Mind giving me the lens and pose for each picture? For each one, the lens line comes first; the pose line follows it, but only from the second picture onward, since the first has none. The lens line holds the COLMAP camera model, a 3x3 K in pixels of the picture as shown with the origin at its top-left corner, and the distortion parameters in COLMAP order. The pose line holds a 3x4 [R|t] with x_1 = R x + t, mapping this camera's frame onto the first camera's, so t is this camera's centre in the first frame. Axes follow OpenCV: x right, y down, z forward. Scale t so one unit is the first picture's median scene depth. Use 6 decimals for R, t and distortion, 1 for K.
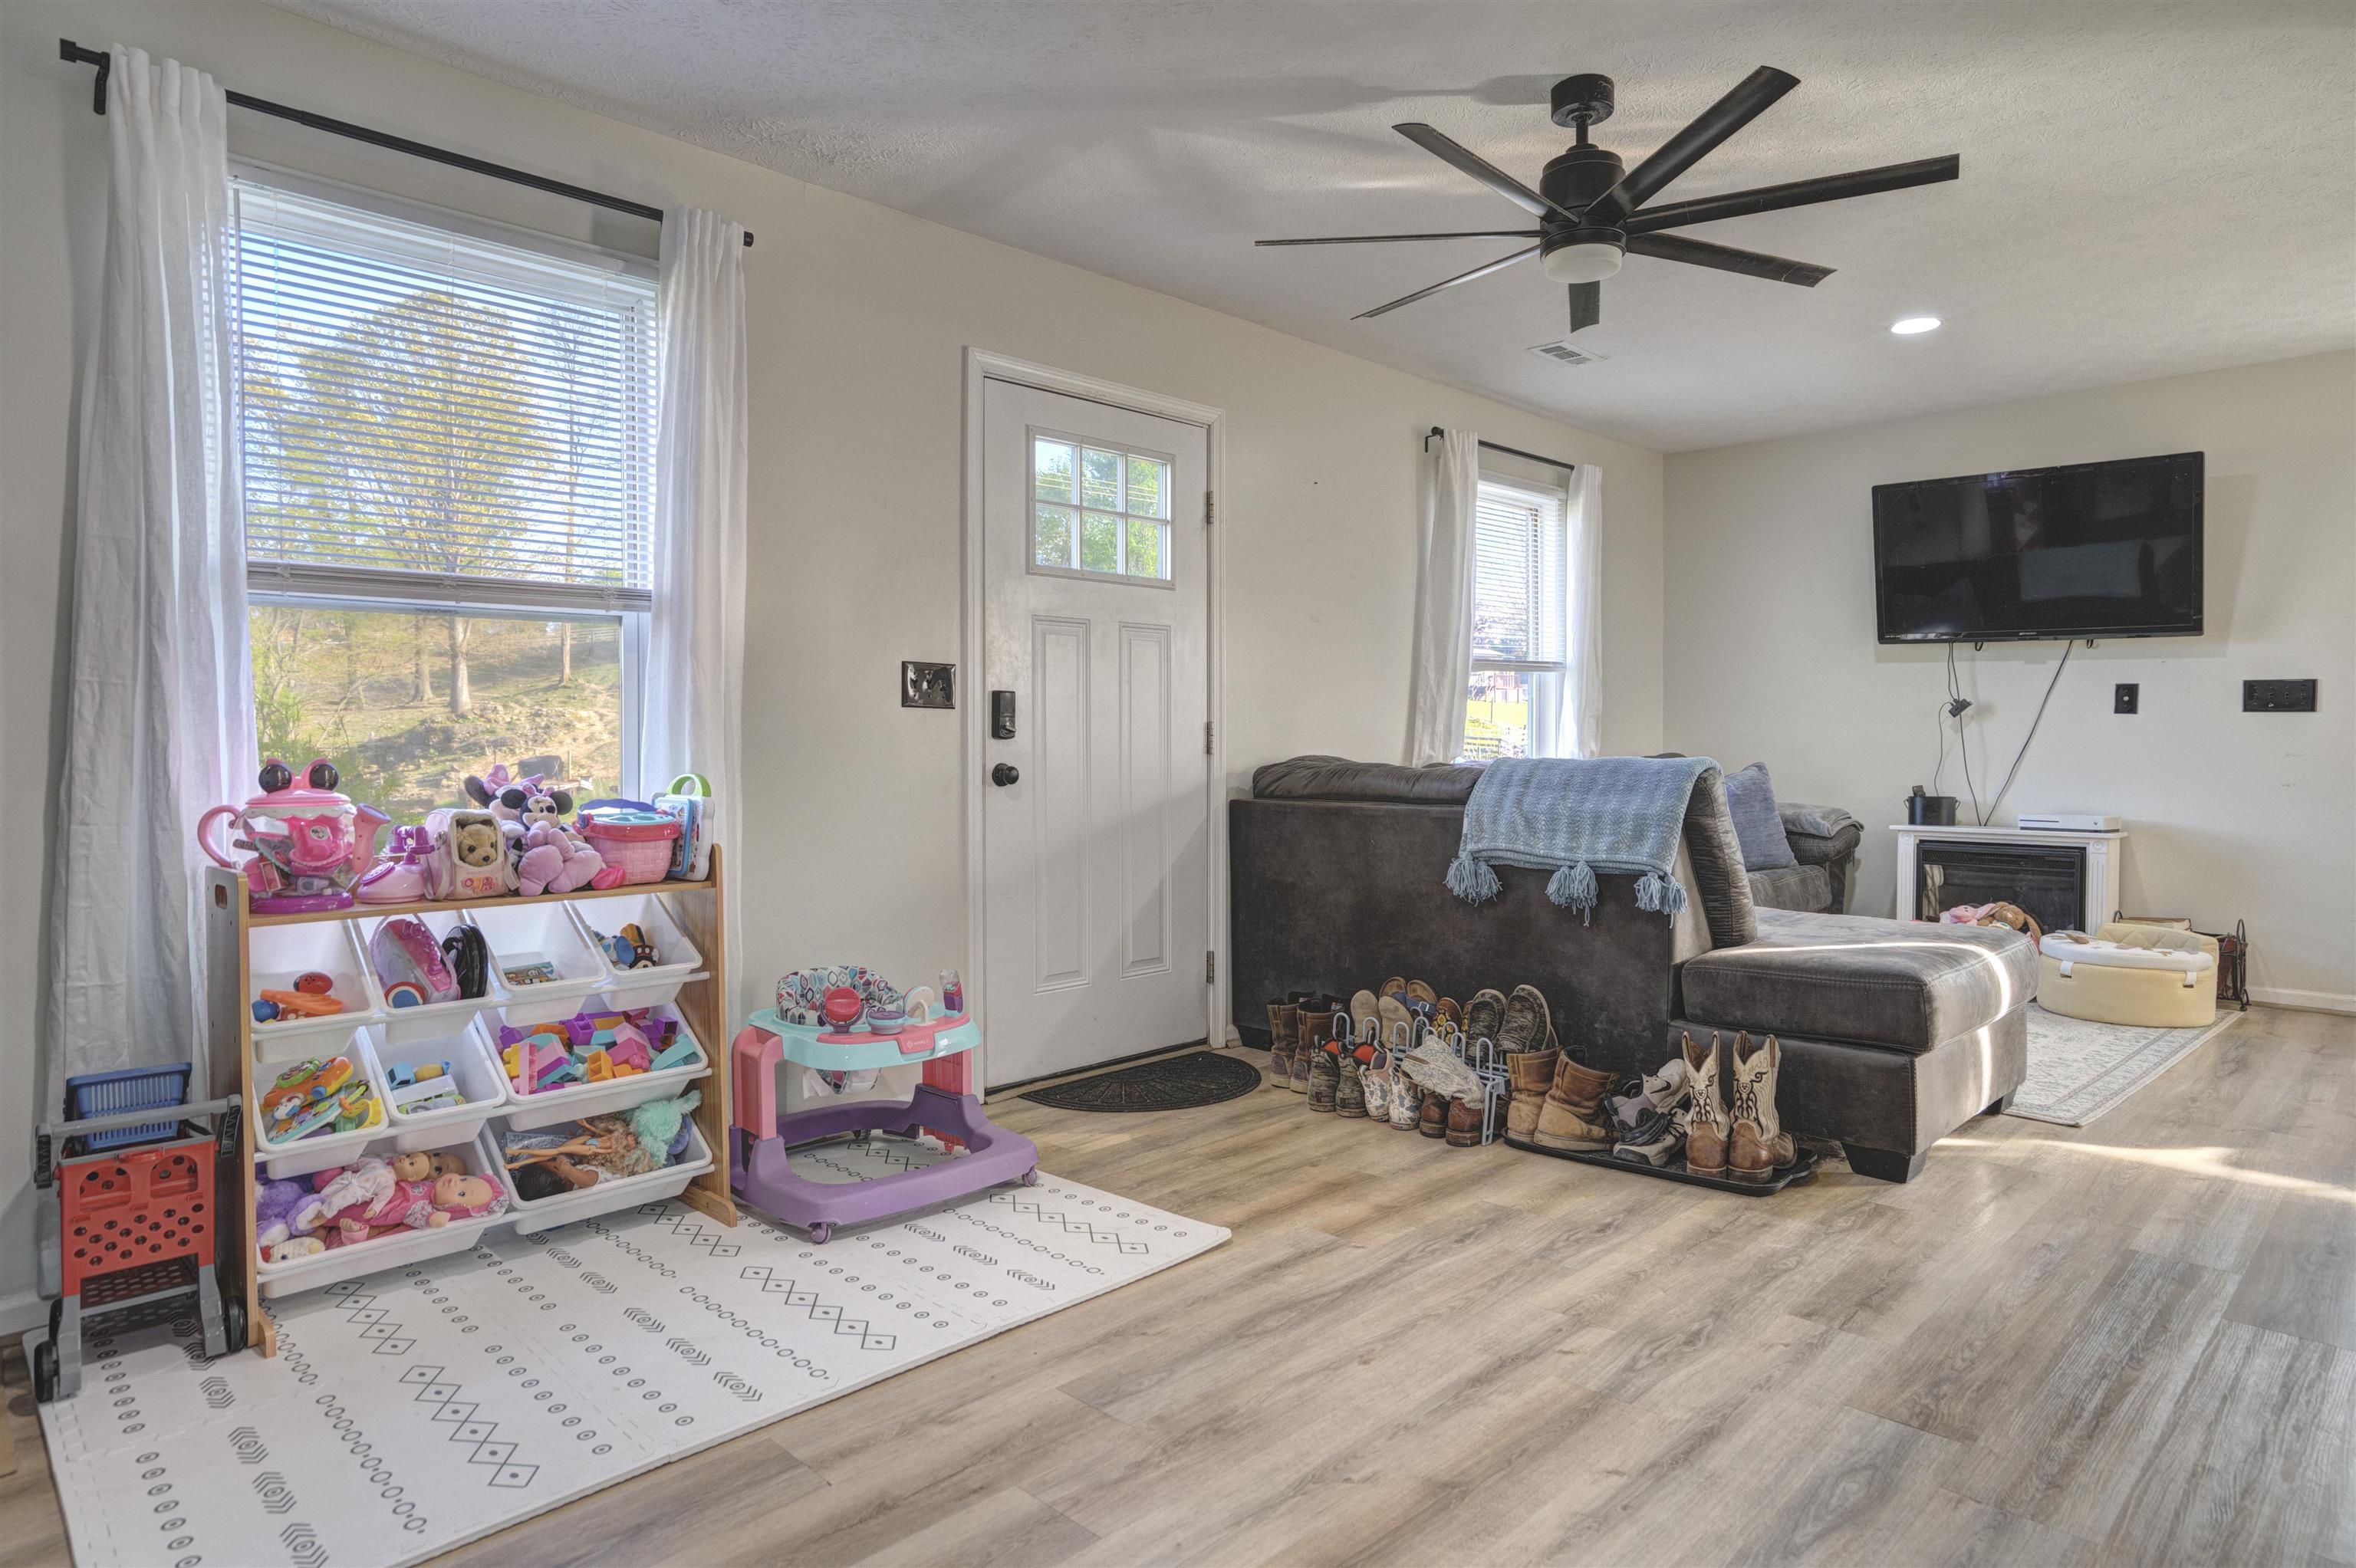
lens RADIAL K [[1316.6, 0, 1209.4], [0, 1316.6, 757.2], [0, 0, 1]] dist [-0.033166, 0.035299]
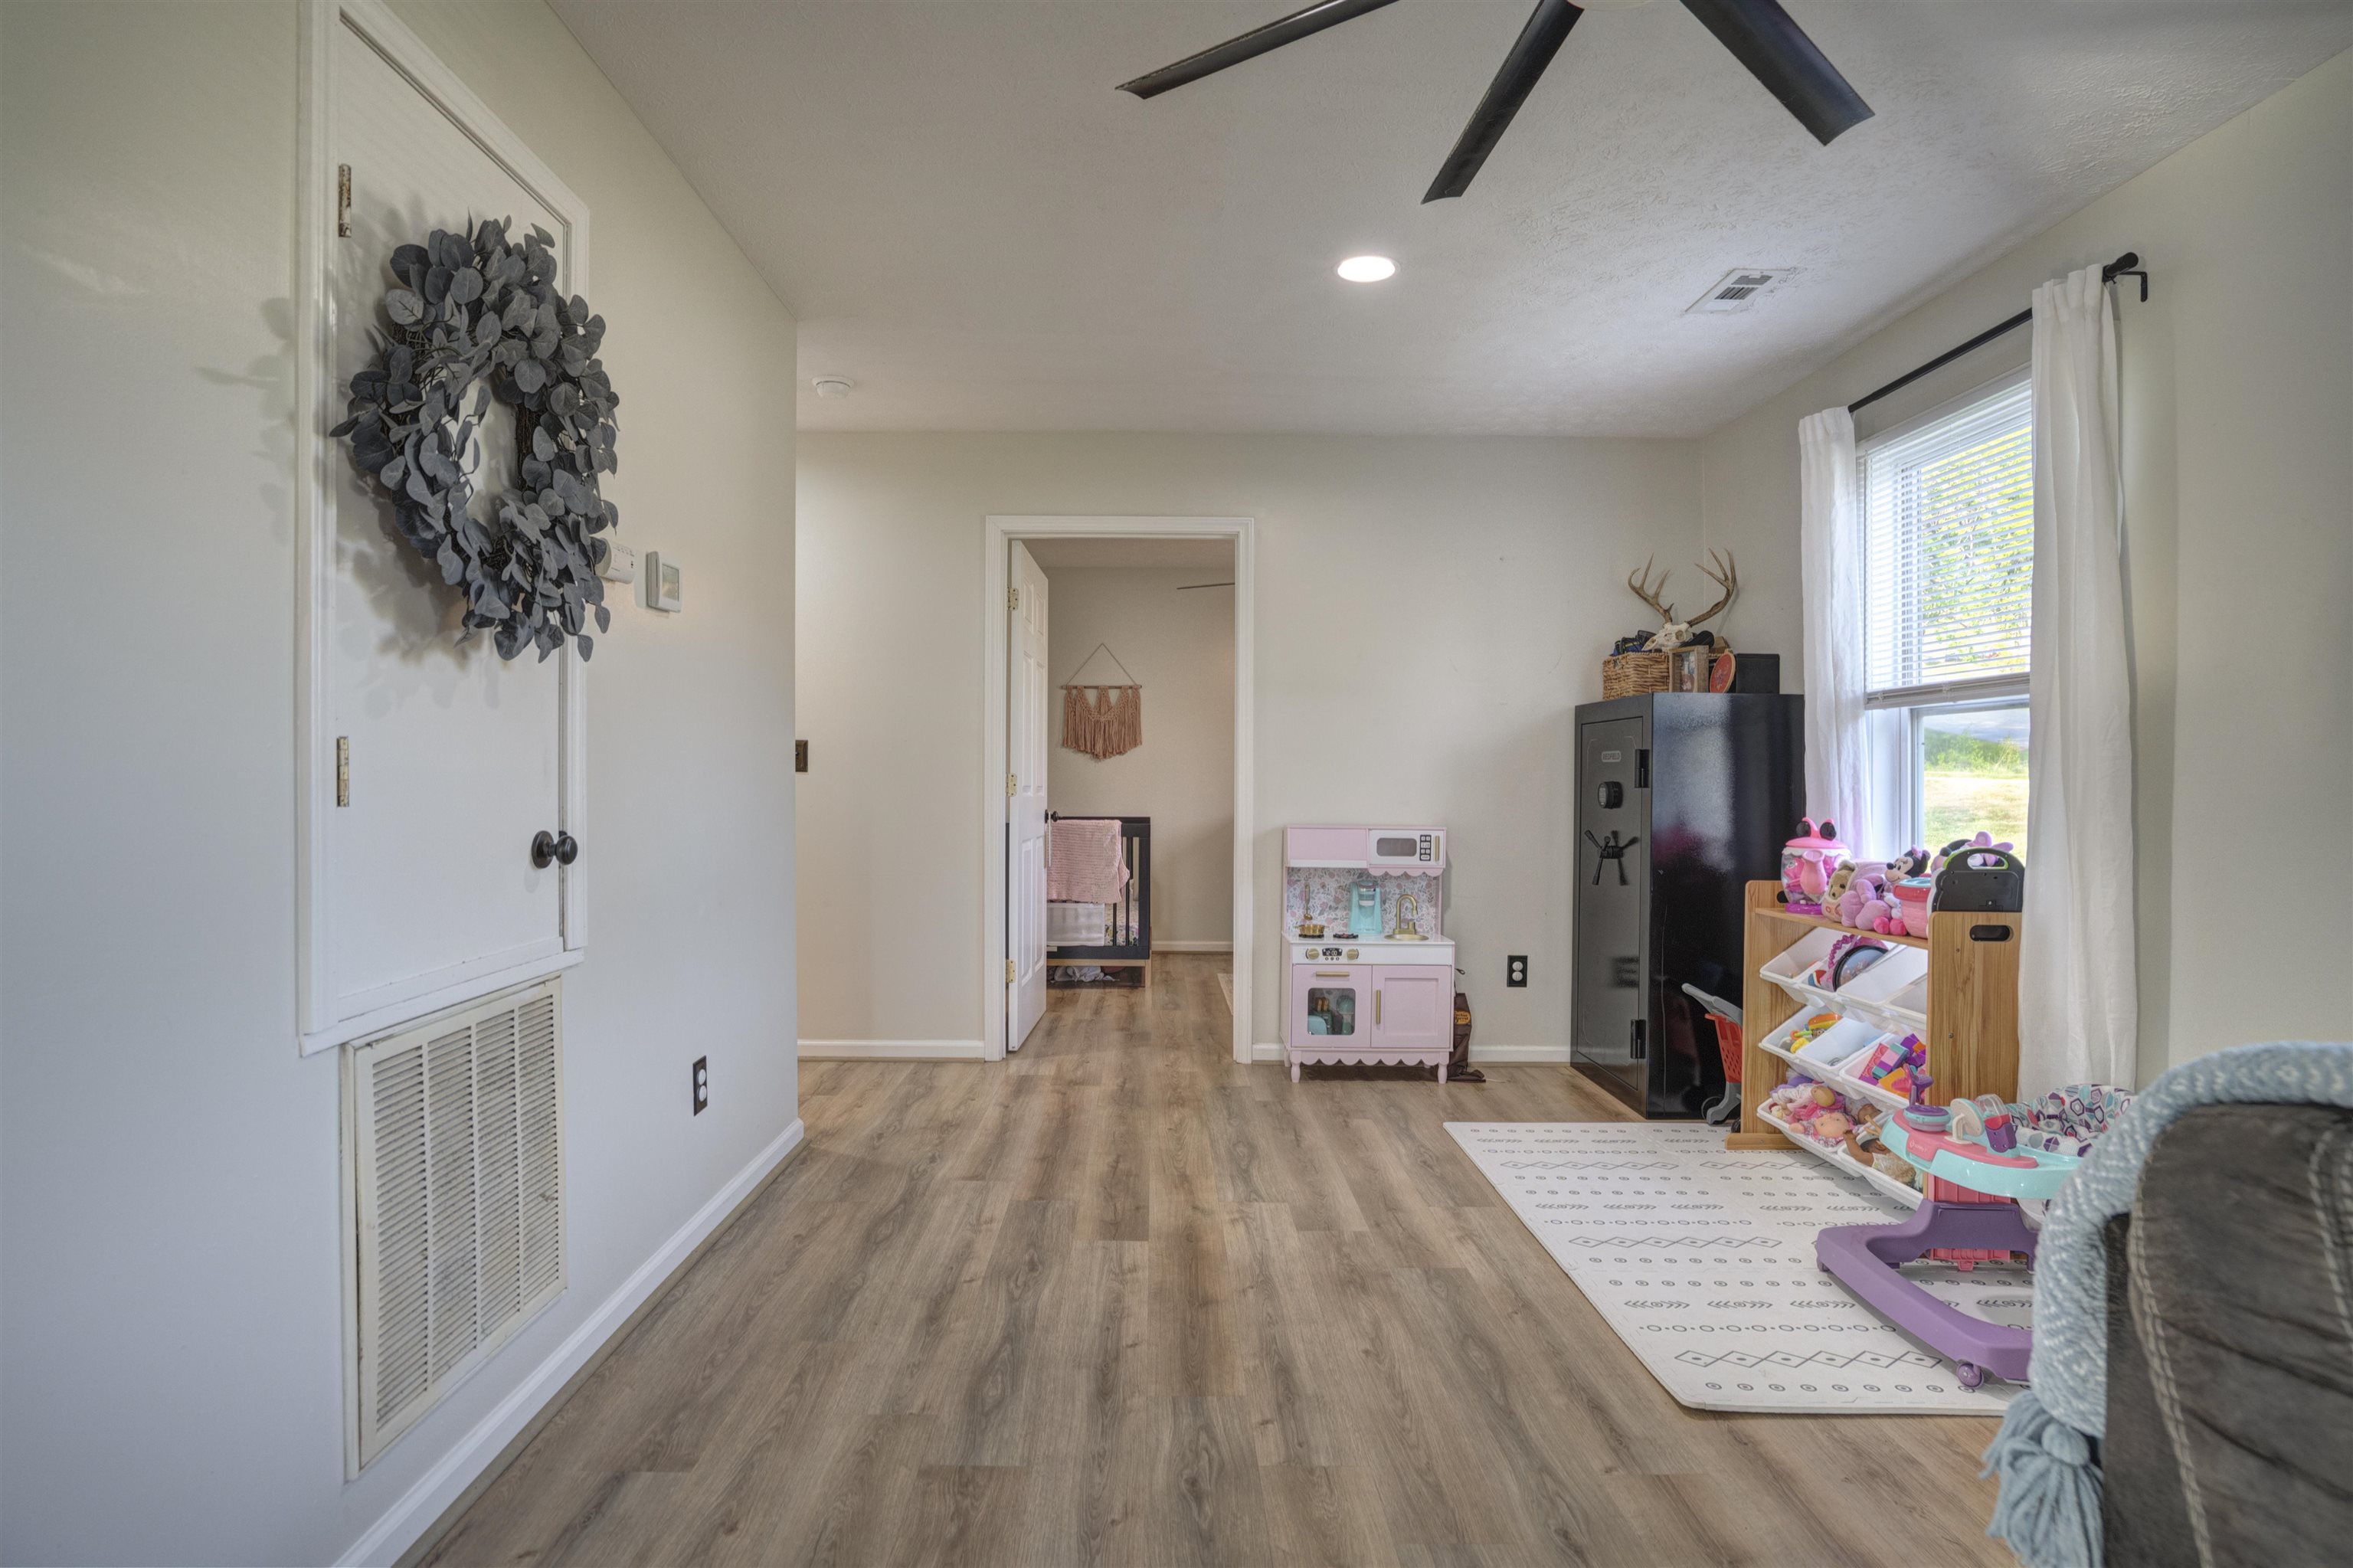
lens RADIAL K [[1216.2, 0, 1155.2], [0, 1216.2, 775.4], [0, 0, 1]] dist [-0.051437, 0.025924]
pose [[-0.707903, 0.000052, -0.706310, 0.550755], [-0.011860, 0.999858, 0.011960, -0.036506], [0.706210, 0.016844, -0.707802, 0.877824]]
